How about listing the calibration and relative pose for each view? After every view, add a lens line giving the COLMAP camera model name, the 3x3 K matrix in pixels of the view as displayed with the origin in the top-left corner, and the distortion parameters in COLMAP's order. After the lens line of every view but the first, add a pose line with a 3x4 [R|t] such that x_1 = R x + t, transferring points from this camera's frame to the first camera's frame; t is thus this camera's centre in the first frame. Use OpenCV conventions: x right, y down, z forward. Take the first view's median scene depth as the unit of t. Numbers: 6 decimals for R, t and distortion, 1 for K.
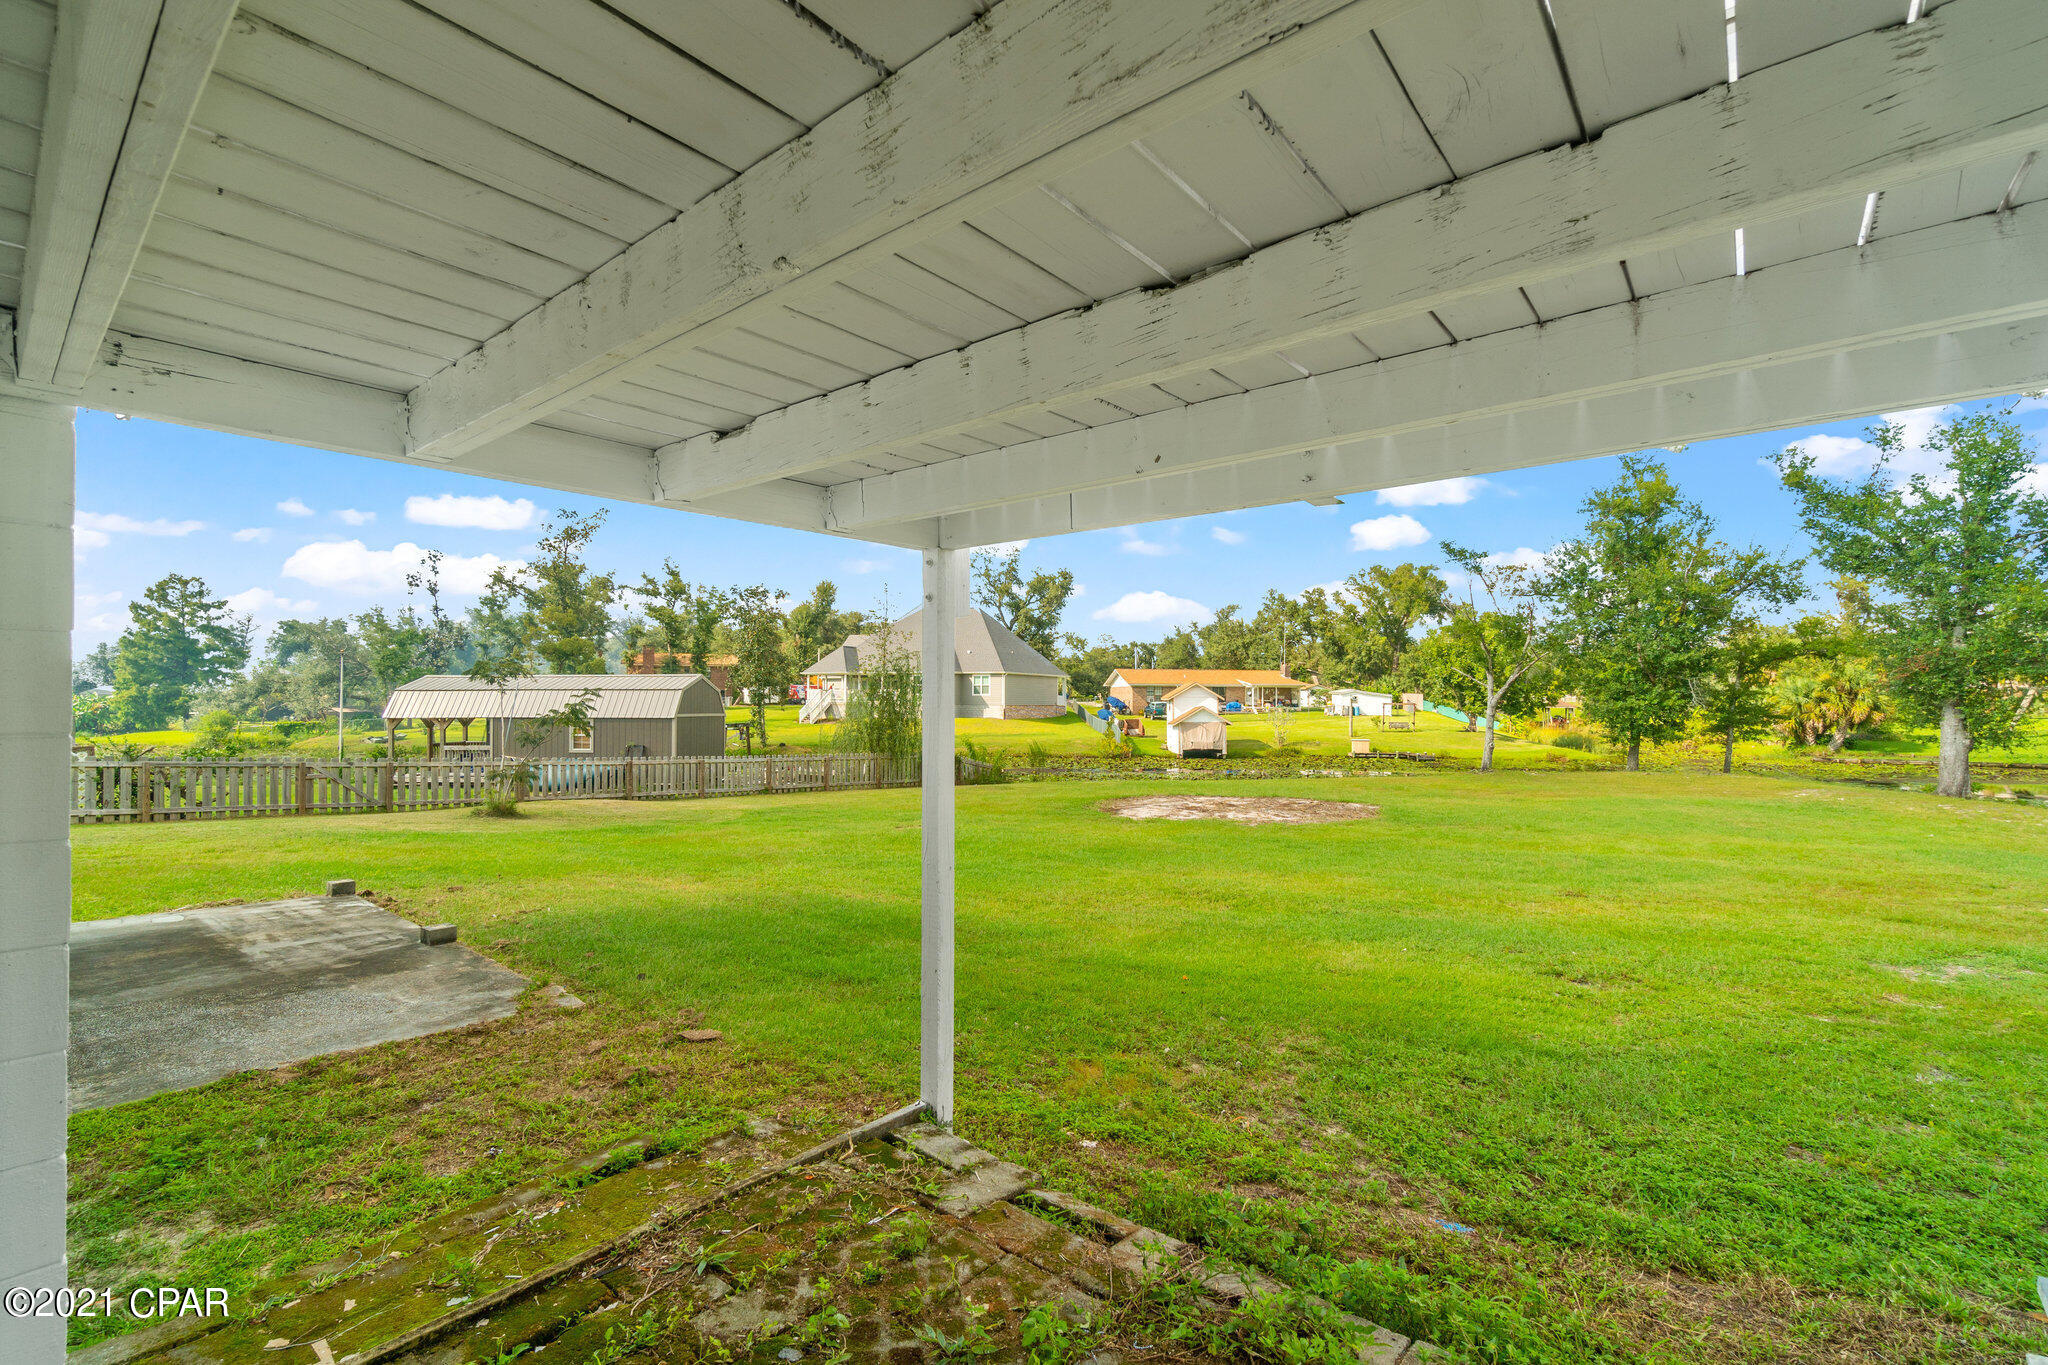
lens RADIAL K [[883.7, 0, 1037.8], [0, 883.7, 712.6], [0, 0, 1]] dist [-0.006496, 0.001873]
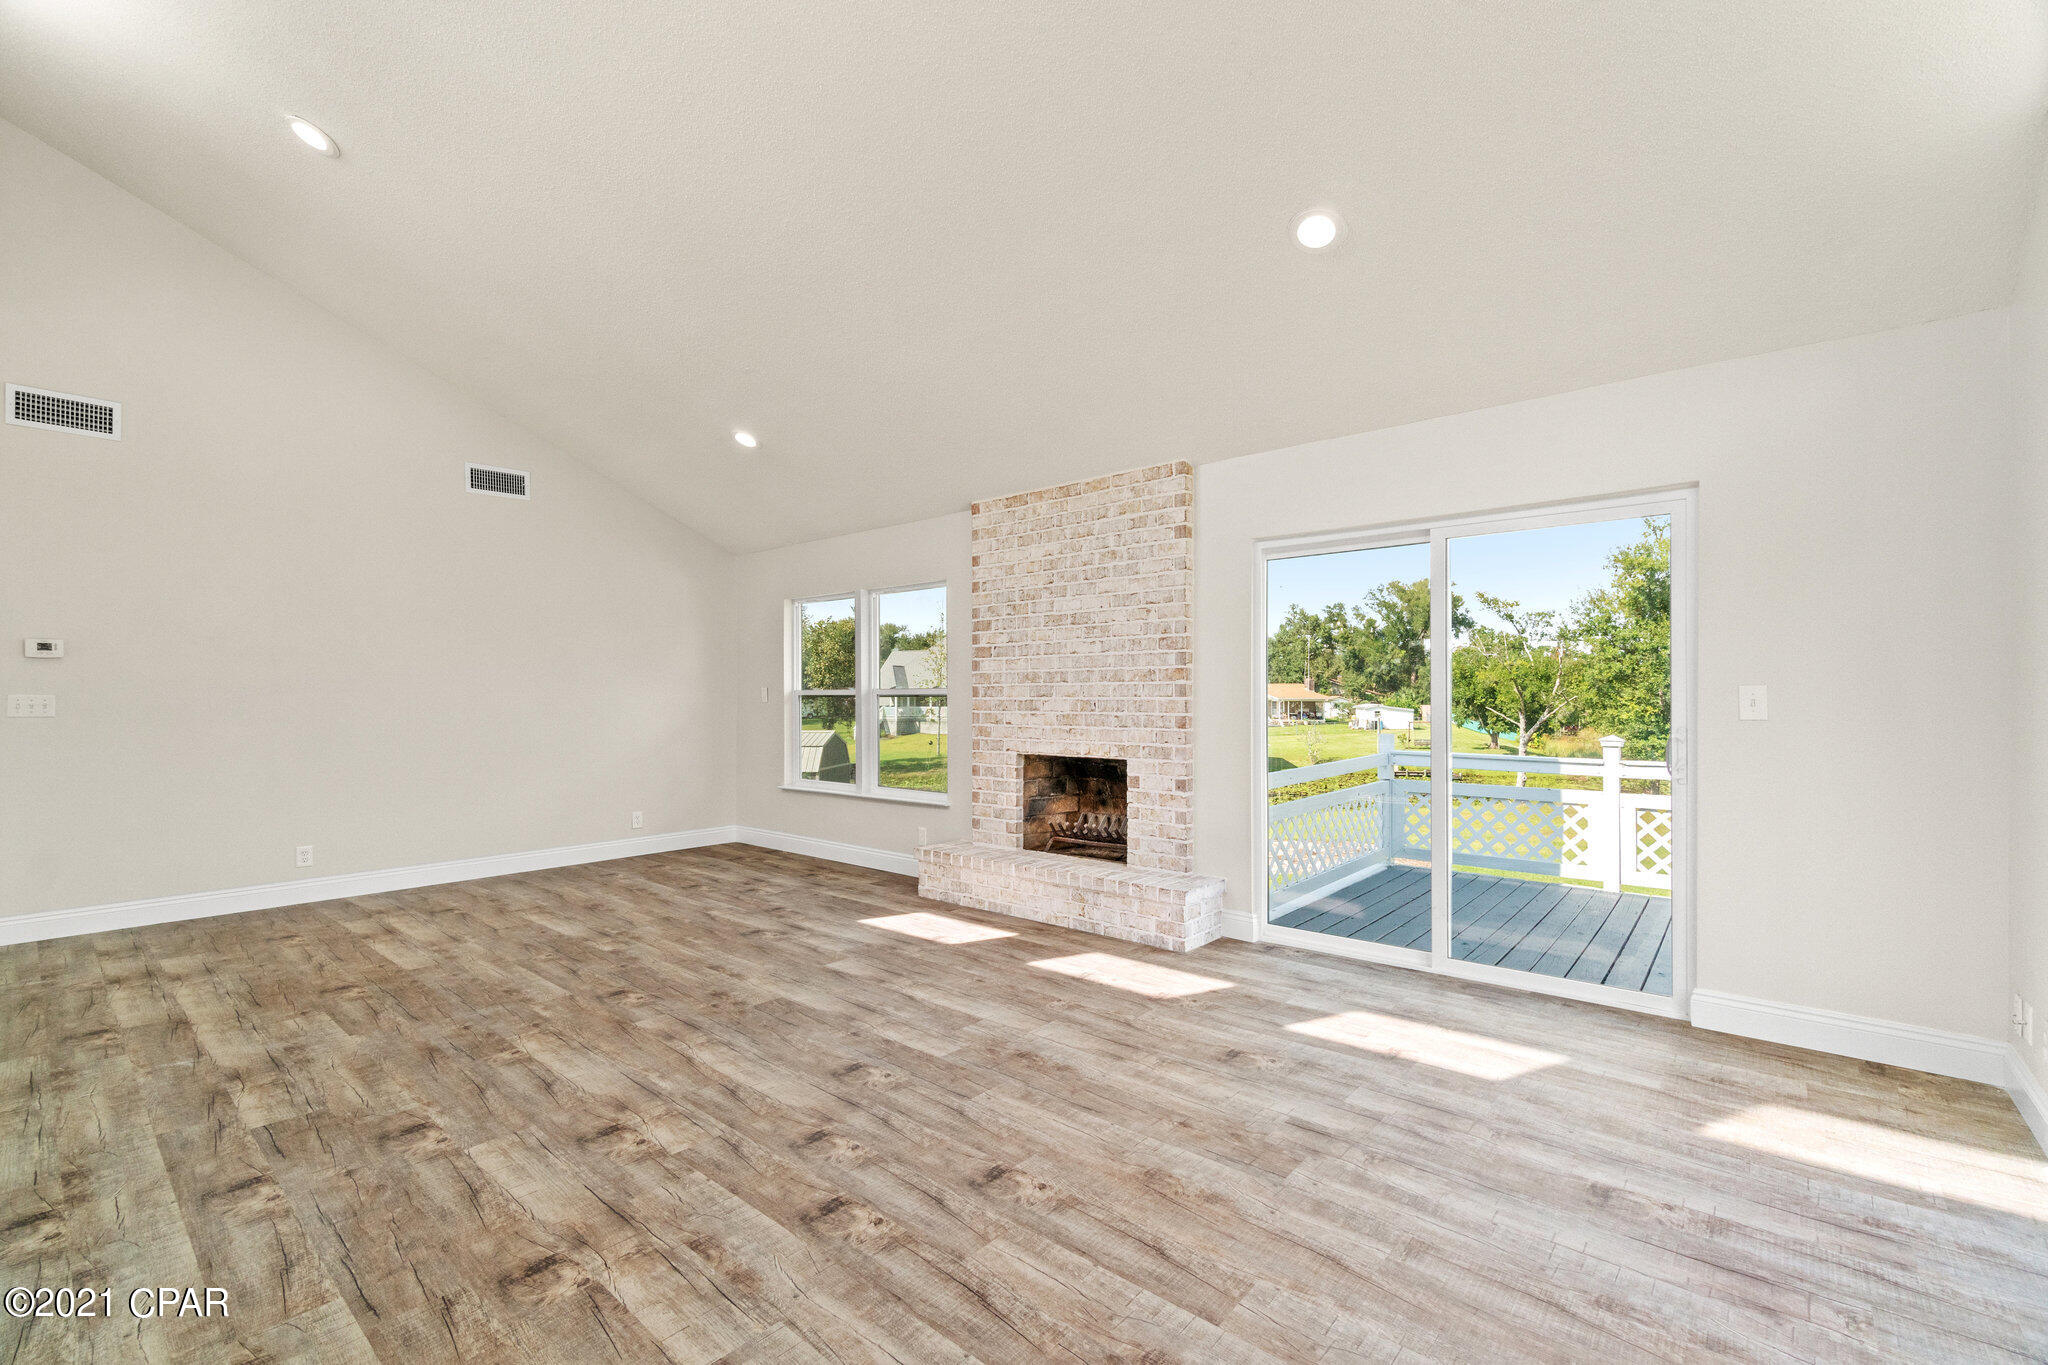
lens RADIAL K [[883.7, 0, 1036.2], [0, 883.7, 693.4], [0, 0, 1]] dist [-0.006496, 0.001873]
pose [[0.999958, -0.002320, -0.008816, -0.075595], [0.002164, 0.999843, -0.017614, -0.050888], [0.008856, 0.017594, 0.999806, -0.090464]]
